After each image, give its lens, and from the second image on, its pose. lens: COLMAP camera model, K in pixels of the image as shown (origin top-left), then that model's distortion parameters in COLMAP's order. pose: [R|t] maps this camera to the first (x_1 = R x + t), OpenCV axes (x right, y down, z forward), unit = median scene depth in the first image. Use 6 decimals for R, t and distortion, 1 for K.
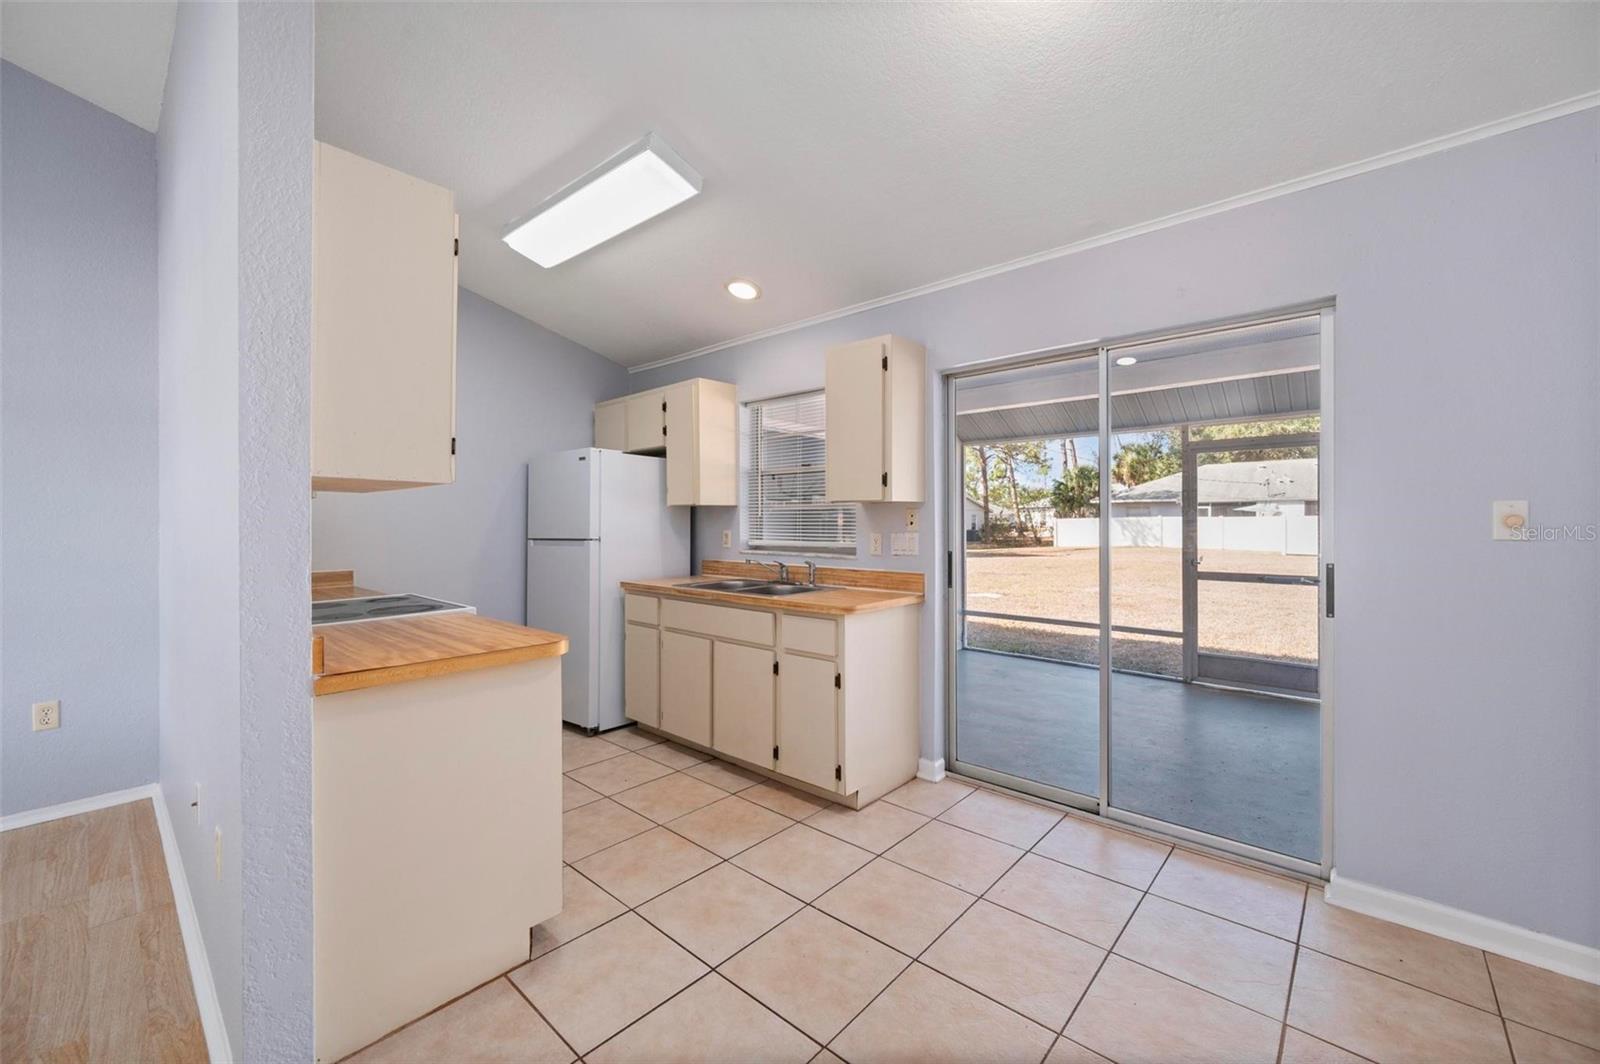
lens RADIAL K [[617.3, 0, 797.5], [0, 617.3, 521.1], [0, 0, 1]] dist [-0.001288, -0.000872]
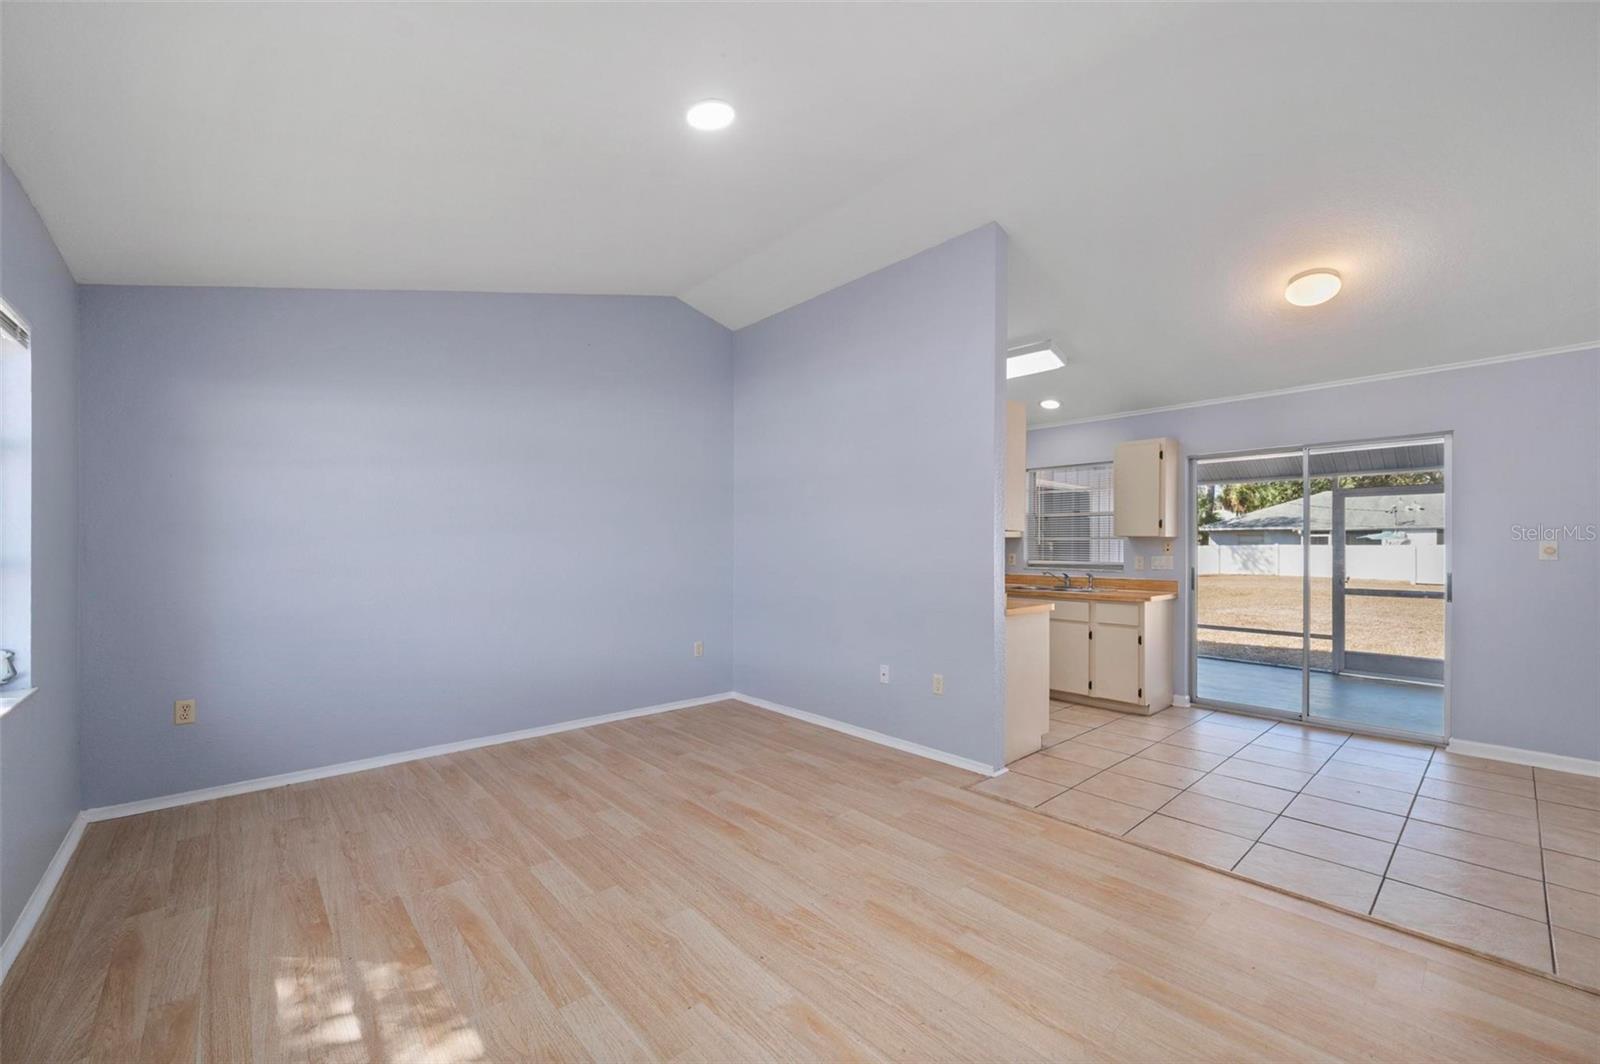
lens RADIAL K [[617.3, 0, 806.3], [0, 617.3, 544.7], [0, 0, 1]] dist [-0.001288, -0.000872]
pose [[0.994085, 0.005369, -0.108471, -0.336639], [-0.005681, 0.999981, -0.002571, -0.000228], [0.108455, 0.003172, 0.994096, -0.411860]]
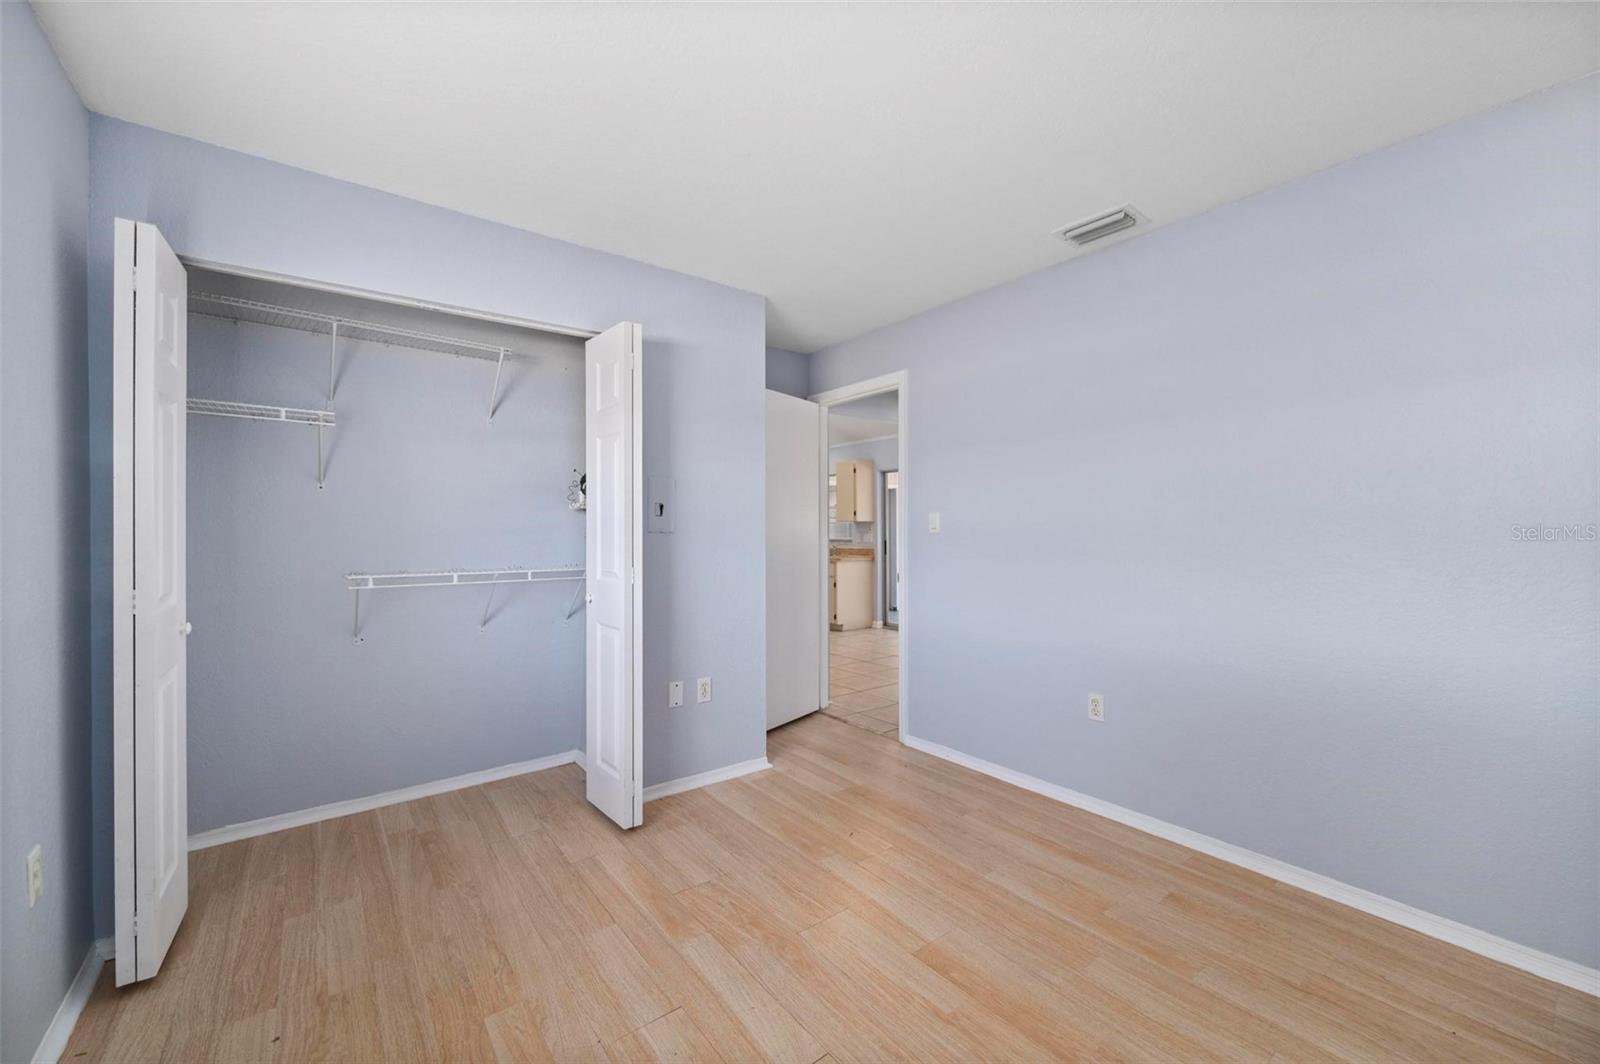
lens RADIAL K [[617.3, 0, 802.6], [0, 617.3, 528.2], [0, 0, 1]] dist [-0.001288, -0.000872]
pose [[0.983427, -0.005296, -0.181226, 0.216336], [0.005917, 0.999978, 0.002890, -0.006294], [0.181207, -0.003915, 0.983437, -0.910726]]
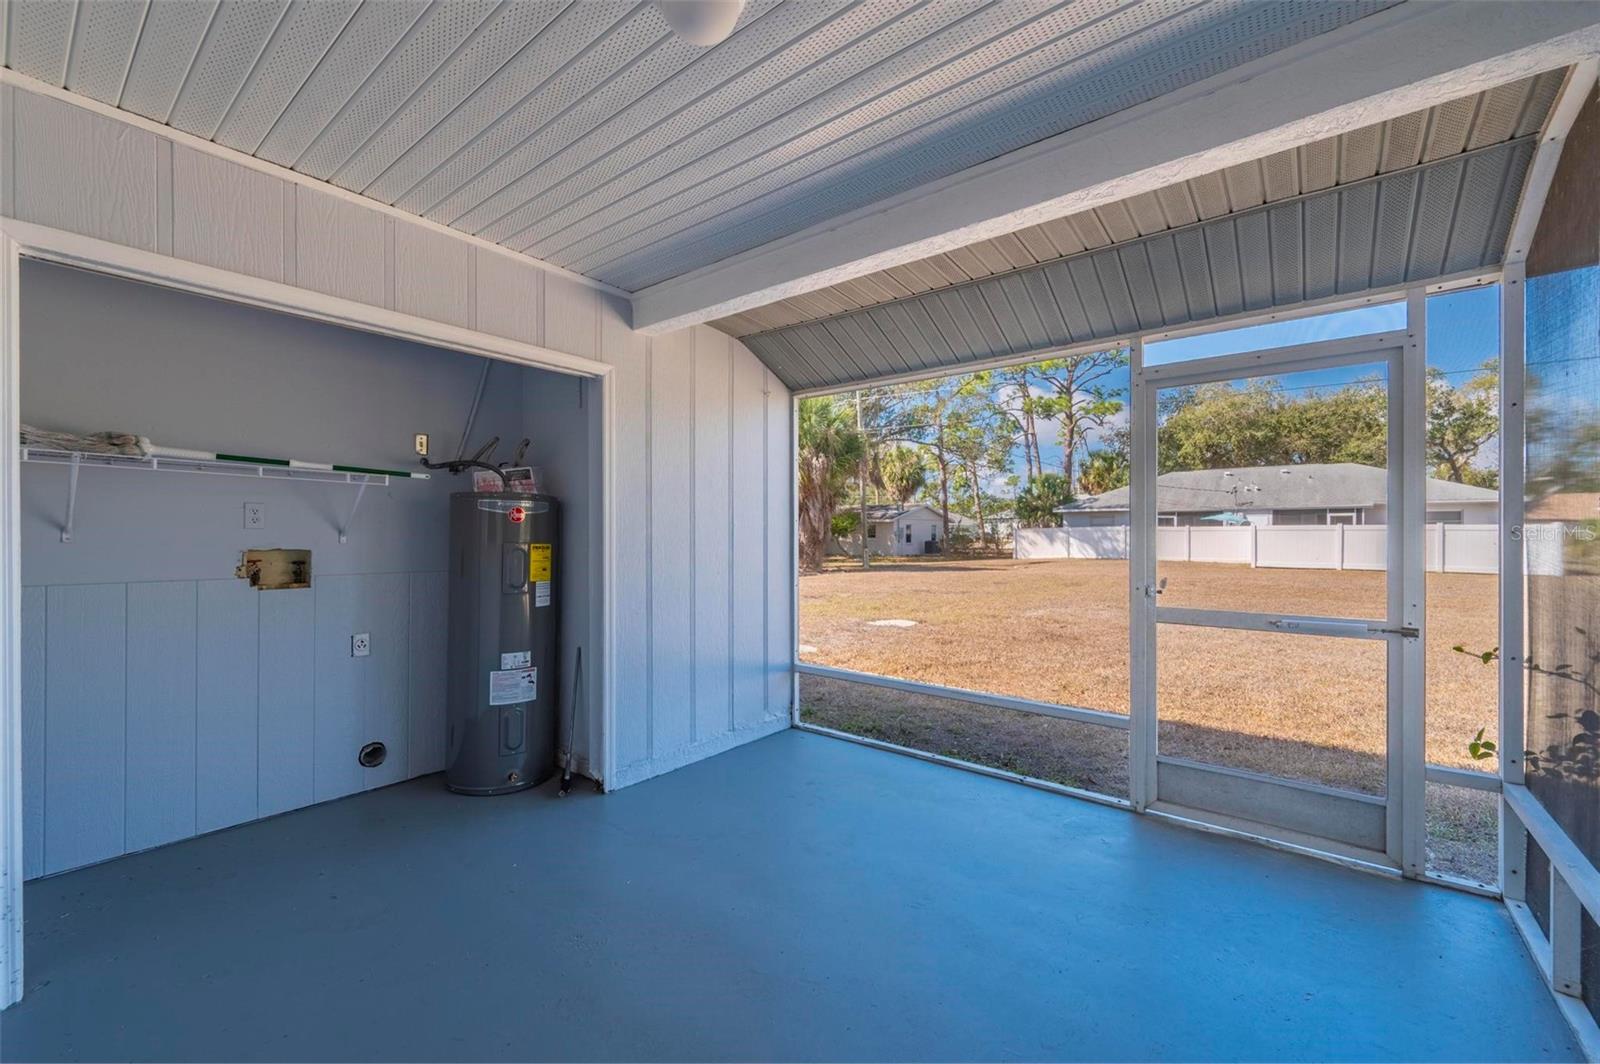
lens RADIAL K [[617.3, 0, 807.9], [0, 617.3, 533.8], [0, 0, 1]] dist [-0.001288, -0.000872]
pose [[0.998660, 0.001102, 0.051747, 0.308506], [-0.001216, 0.999997, 0.002168, 0.014700], [-0.051744, -0.002228, 0.998658, 0.464670]]
